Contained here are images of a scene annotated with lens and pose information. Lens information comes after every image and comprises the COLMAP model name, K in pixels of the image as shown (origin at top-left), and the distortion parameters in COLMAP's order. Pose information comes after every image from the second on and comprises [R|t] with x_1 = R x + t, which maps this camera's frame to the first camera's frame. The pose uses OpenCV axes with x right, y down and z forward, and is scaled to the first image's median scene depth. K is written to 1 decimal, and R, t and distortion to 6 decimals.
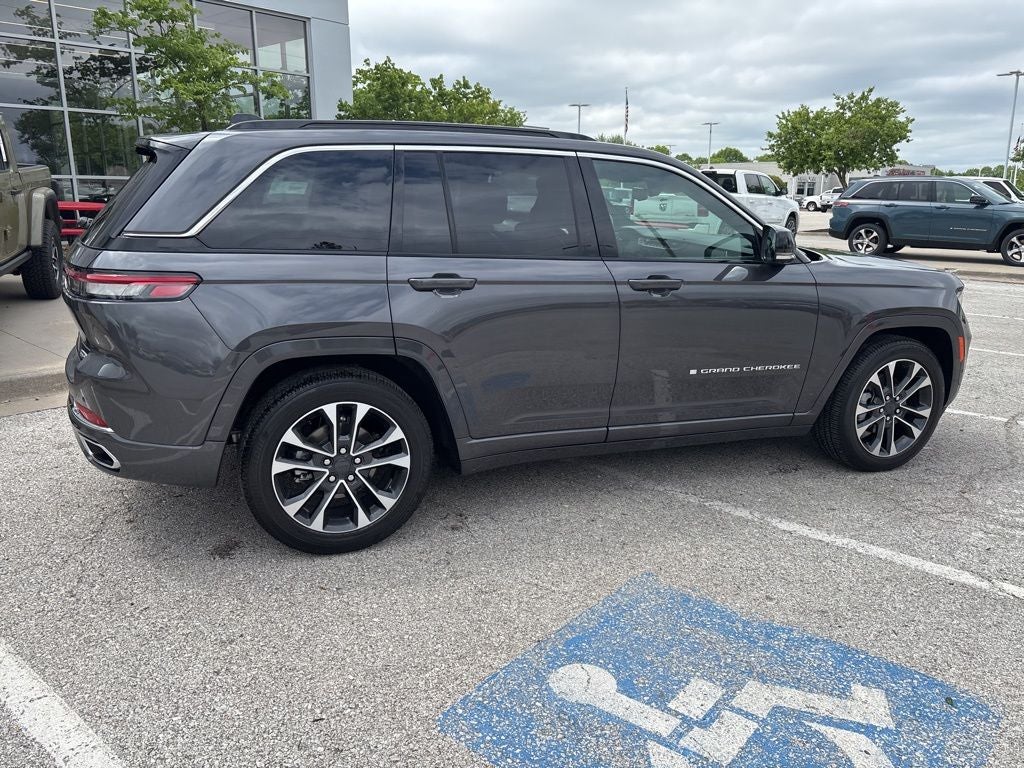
lens RADIAL K [[772.0, 0, 509.1], [0, 772.0, 380.5], [0, 0, 1]] dist [0.049449, -0.057818]
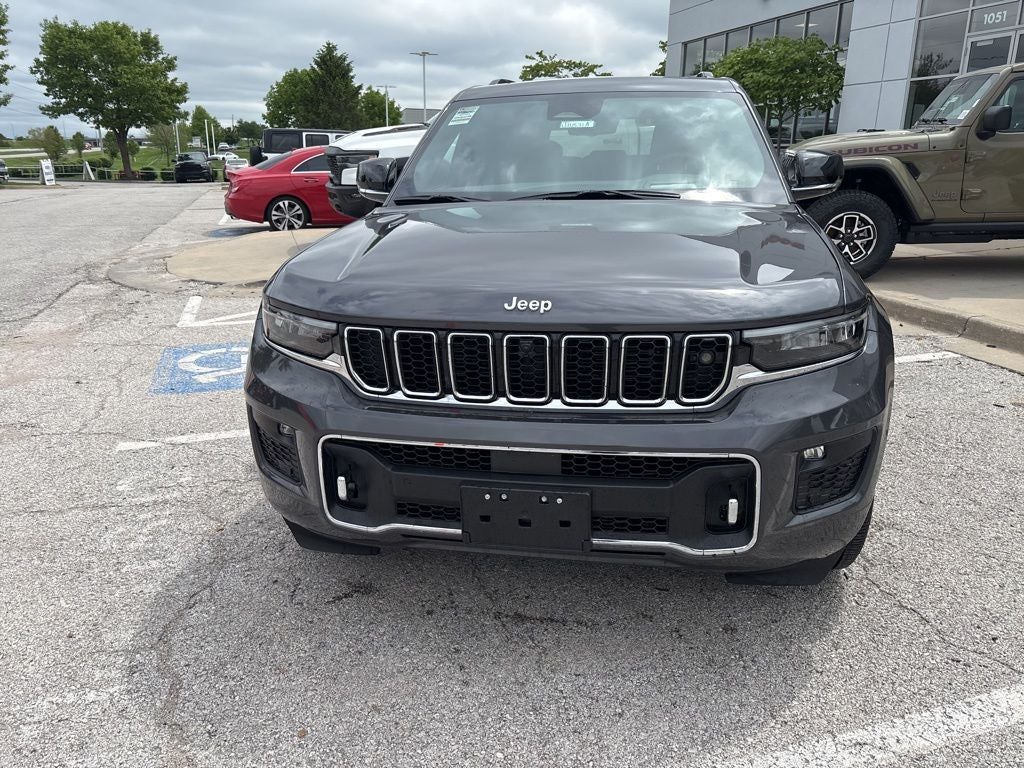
lens RADIAL K [[772.0, 0, 506.2], [0, 772.0, 389.5], [0, 0, 1]] dist [0.049449, -0.057818]
pose [[-0.535772, 0.235349, -0.810901, 1.224263], [-0.208129, 0.893927, 0.396959, -0.395447], [0.818310, 0.381452, -0.429958, 1.817271]]
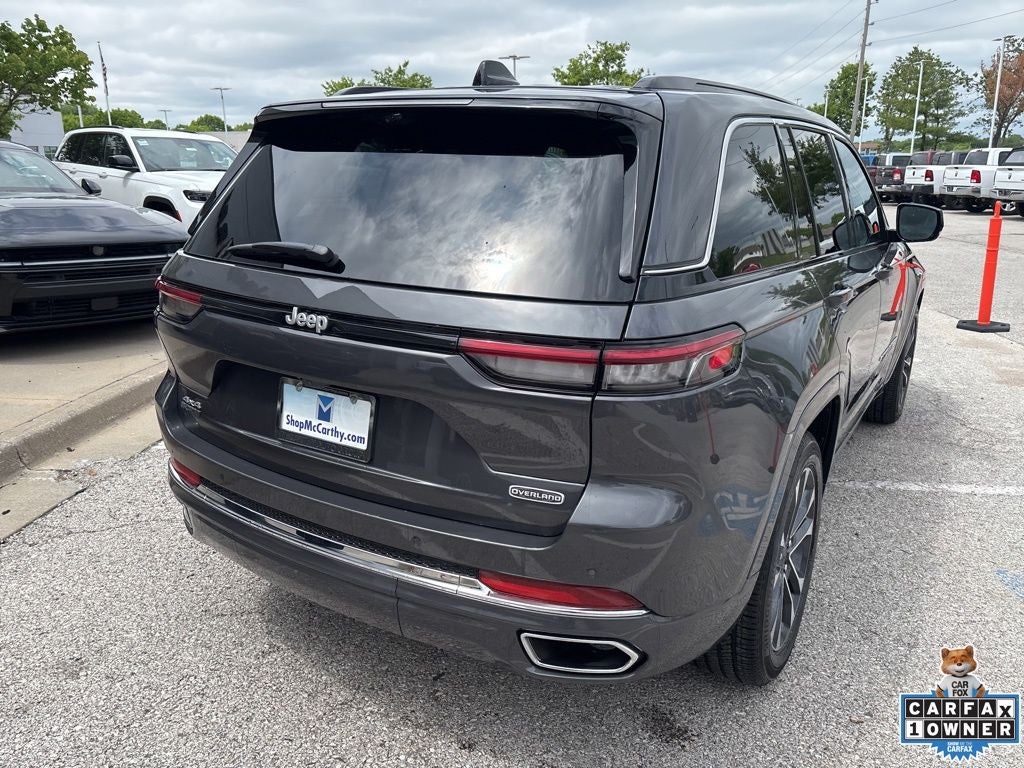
lens RADIAL K [[772.0, 0, 507.3], [0, 772.0, 390.2], [0, 0, 1]] dist [0.049449, -0.057818]
pose [[0.813931, -0.171823, 0.554972, -0.770815], [0.145122, 0.985112, 0.092158, -0.144688], [-0.562544, 0.005528, 0.826749, 0.500150]]
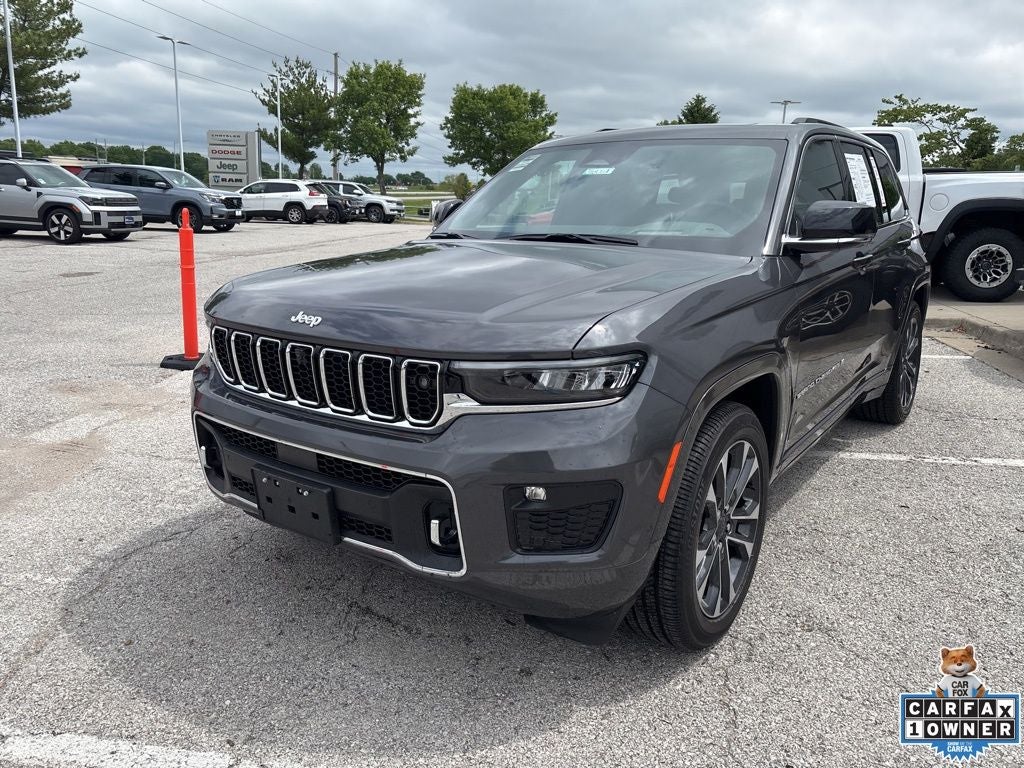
lens RADIAL K [[772.0, 0, 508.5], [0, 772.0, 378.0], [0, 0, 1]] dist [0.049449, -0.057818]
pose [[-0.851907, 0.089815, -0.515933, 0.945118], [-0.156597, 0.896418, 0.414623, -0.483407], [0.499731, 0.434014, -0.749600, 2.158868]]
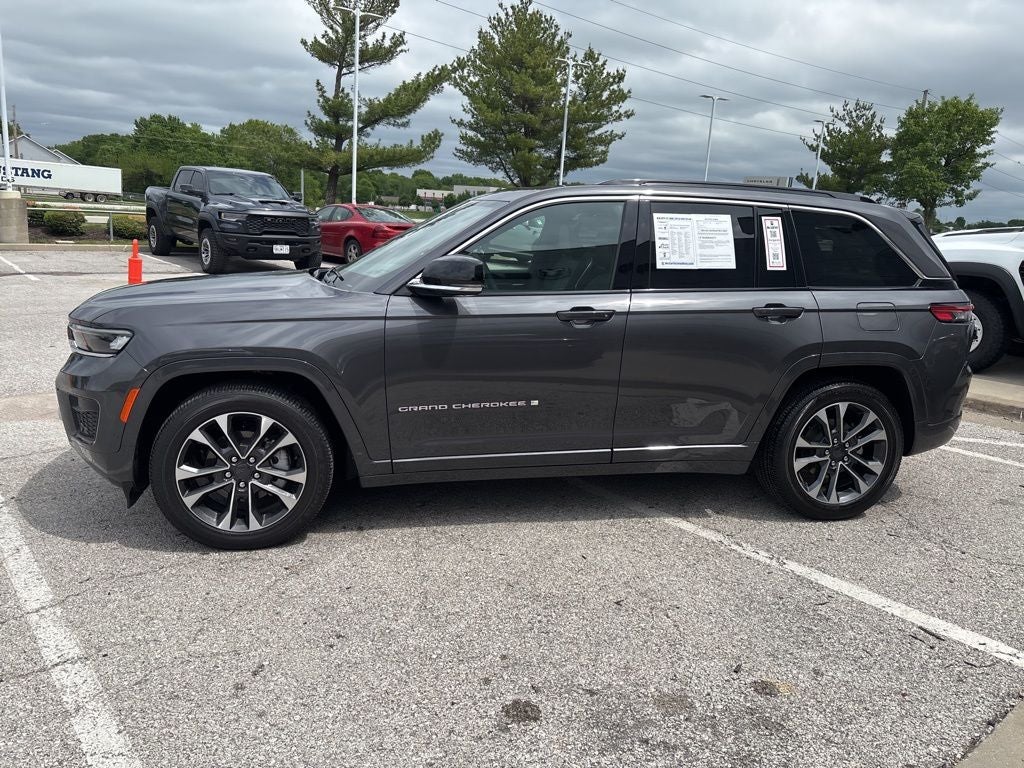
lens RADIAL K [[772.0, 0, 507.7], [0, 772.0, 378.4], [0, 0, 1]] dist [0.049449, -0.057818]
pose [[-0.982713, -0.098986, 0.156454, -0.025583], [-0.021564, 0.900512, 0.434297, -0.650043], [-0.183878, 0.423415, -0.887079, 2.554304]]
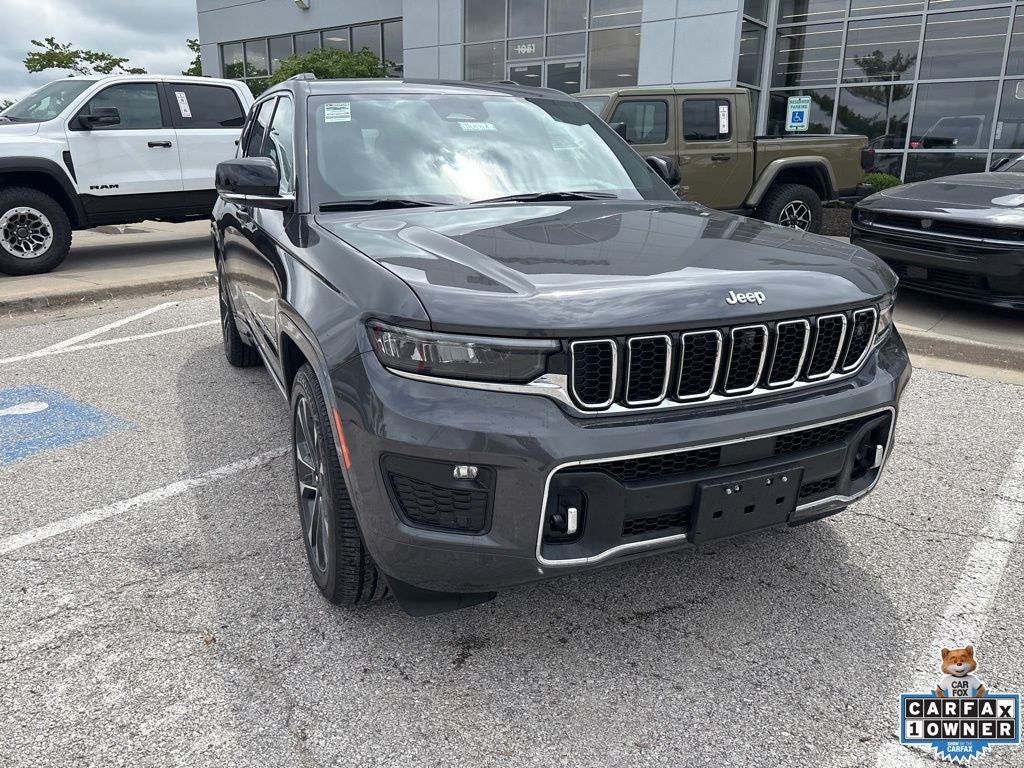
lens RADIAL K [[772.0, 0, 507.7], [0, 772.0, 379.4], [0, 0, 1]] dist [0.049449, -0.057818]
pose [[0.030979, 0.258725, -0.965454, 1.319062], [-0.251019, 0.936975, 0.243039, -0.271773], [0.967486, 0.234818, 0.093972, 1.356615]]
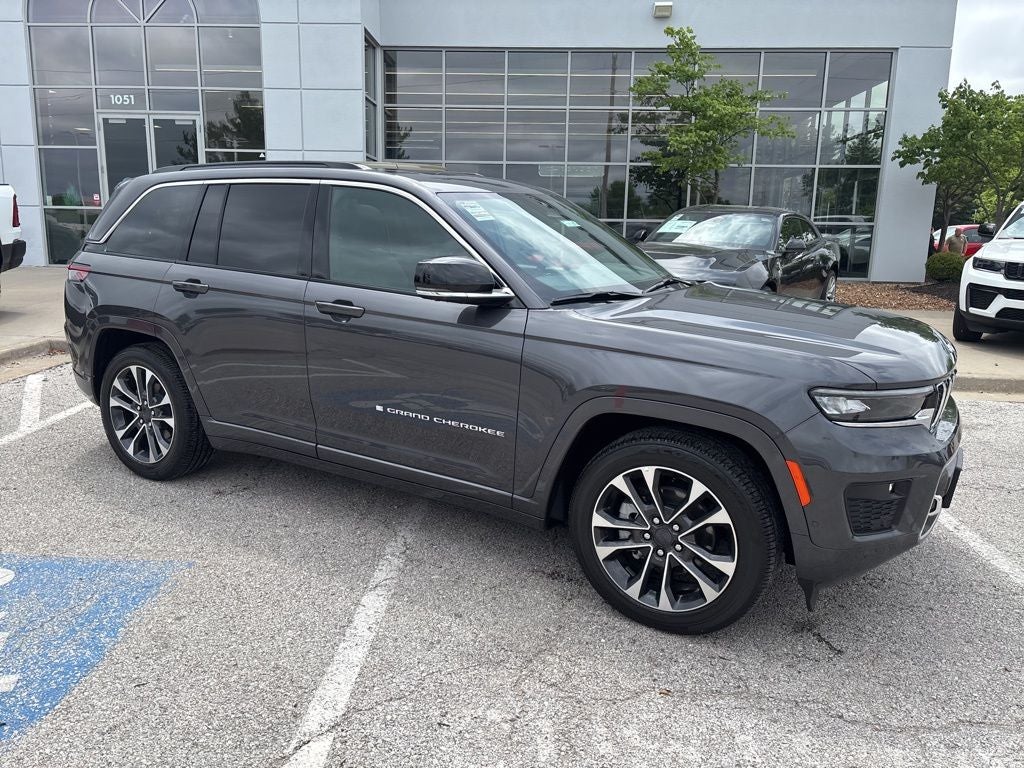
lens RADIAL K [[772.0, 0, 509.3], [0, 772.0, 389.0], [0, 0, 1]] dist [0.049449, -0.057818]
pose [[0.608787, 0.166663, -0.775630, 1.160622], [-0.203549, 0.977770, 0.050333, -0.124636], [0.766777, 0.127236, 0.629177, 0.585468]]
